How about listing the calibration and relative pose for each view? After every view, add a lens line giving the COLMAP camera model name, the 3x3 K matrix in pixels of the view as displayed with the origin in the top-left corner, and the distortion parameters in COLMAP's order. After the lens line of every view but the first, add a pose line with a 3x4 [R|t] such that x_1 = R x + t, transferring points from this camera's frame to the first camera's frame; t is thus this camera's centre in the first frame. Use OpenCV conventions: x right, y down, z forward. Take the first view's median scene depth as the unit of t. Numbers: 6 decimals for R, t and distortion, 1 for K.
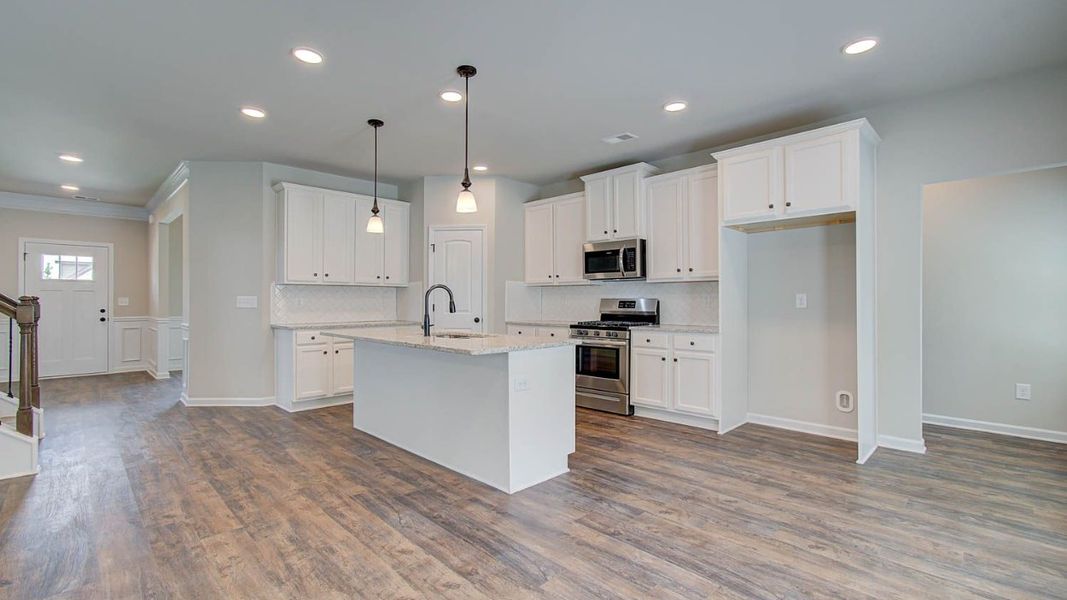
lens RADIAL K [[482.6, 0, 533.5], [0, 482.6, 300.0], [0, 0, 1]] dist [-0.002658, 0.000004]
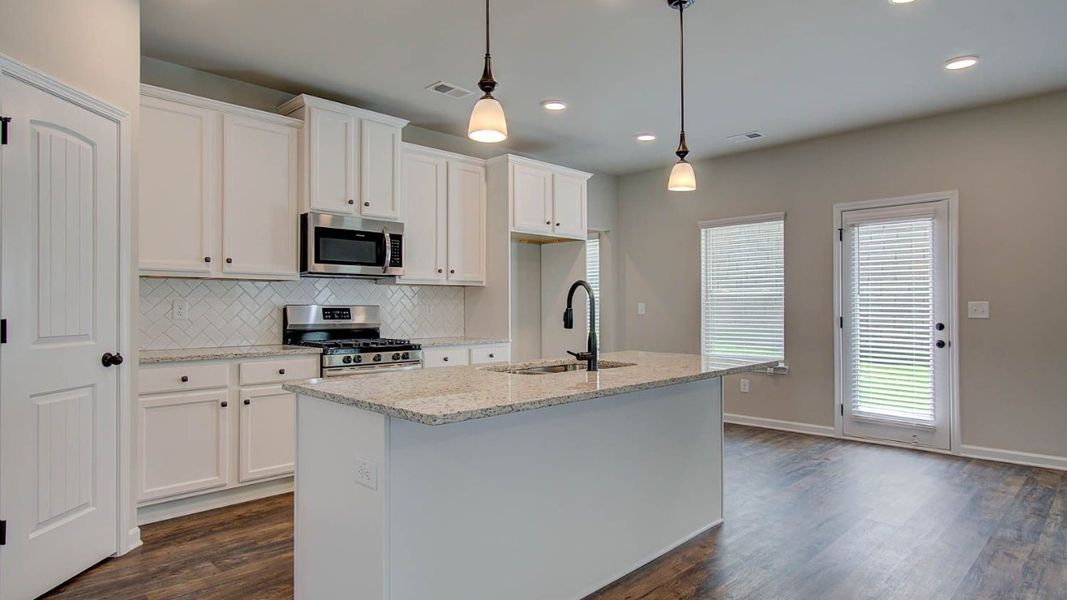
lens RADIAL K [[609.7, 0, 533.5], [0, 609.7, 300.0], [0, 0, 1]] dist [0.017279, 0.000497]
pose [[-0.031284, 0.013696, 0.999417, -0.817015], [-0.001475, 0.999904, -0.013749, 0.002055], [-0.999509, -0.001904, -0.031261, 0.954146]]
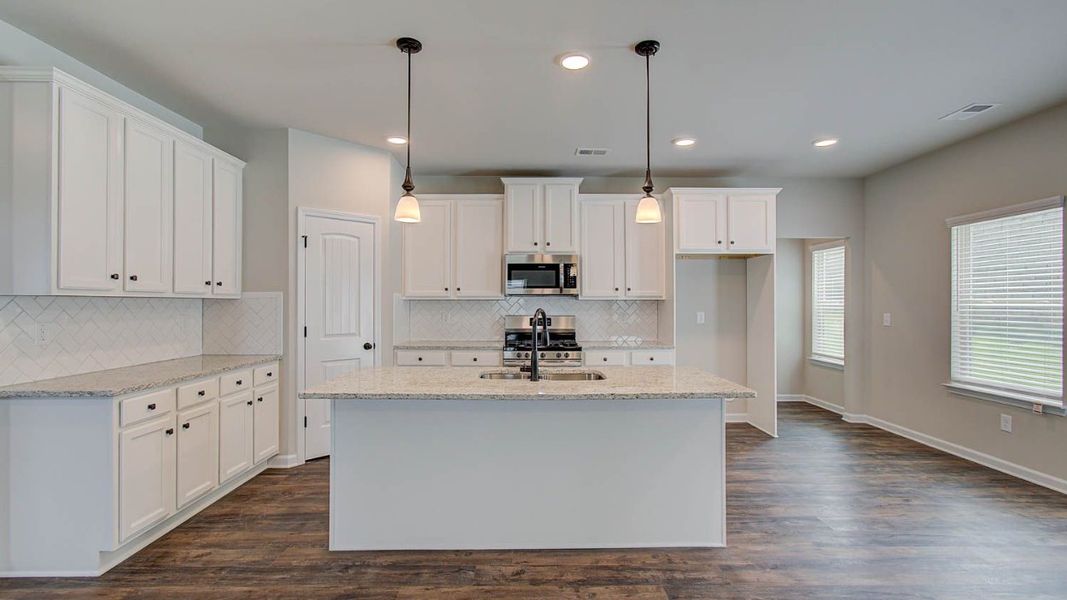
lens RADIAL K [[492.1, 0, 534.1], [0, 492.1, 303.6], [0, 0, 1]] dist [0.000784, 0.000687]
pose [[0.685069, 0.000198, 0.728478, -0.658921], [-0.003908, 0.999987, 0.003403, -0.036538], [-0.728468, -0.005178, 0.685061, 0.434270]]
